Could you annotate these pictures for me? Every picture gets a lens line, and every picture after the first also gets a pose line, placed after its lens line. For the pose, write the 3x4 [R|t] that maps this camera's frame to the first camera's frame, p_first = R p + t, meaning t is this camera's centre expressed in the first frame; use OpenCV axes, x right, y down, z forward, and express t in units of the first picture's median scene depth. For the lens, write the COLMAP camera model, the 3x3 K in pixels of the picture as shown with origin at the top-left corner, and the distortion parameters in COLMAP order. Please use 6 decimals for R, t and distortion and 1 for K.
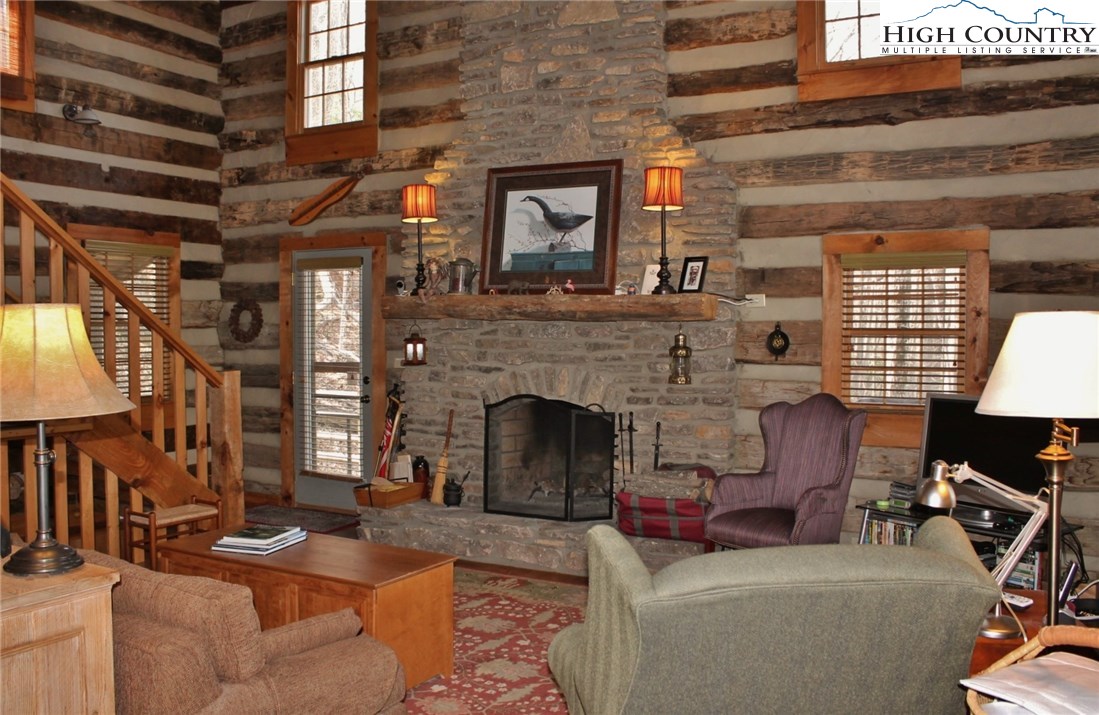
lens RADIAL K [[1088.6, 0, 549.5], [0, 1088.6, 357.5], [0, 0, 1]] dist [-0.242821, 0.393302]
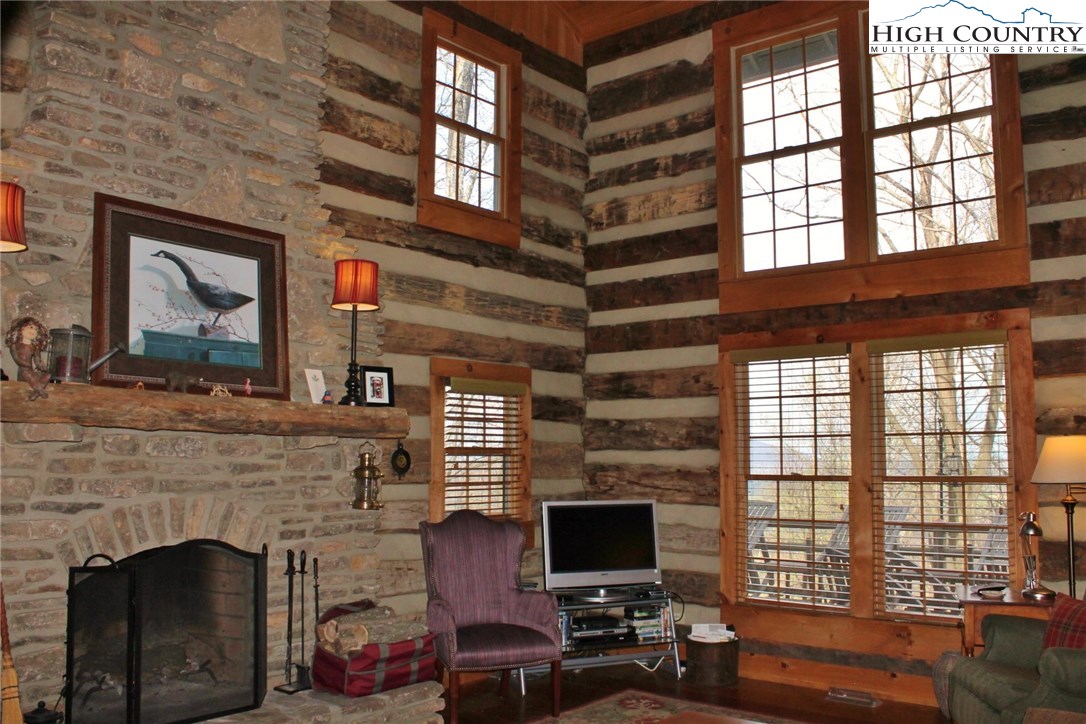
lens RADIAL K [[927.1, 0, 543.0], [0, 927.1, 362.0], [0, 0, 1]] dist [-0.168960, 0.157369]
pose [[0.159778, 0.096507, 0.982424, -0.568392], [0.022914, 0.994579, -0.101427, -0.014930], [-0.986887, 0.038718, 0.156700, 0.706699]]
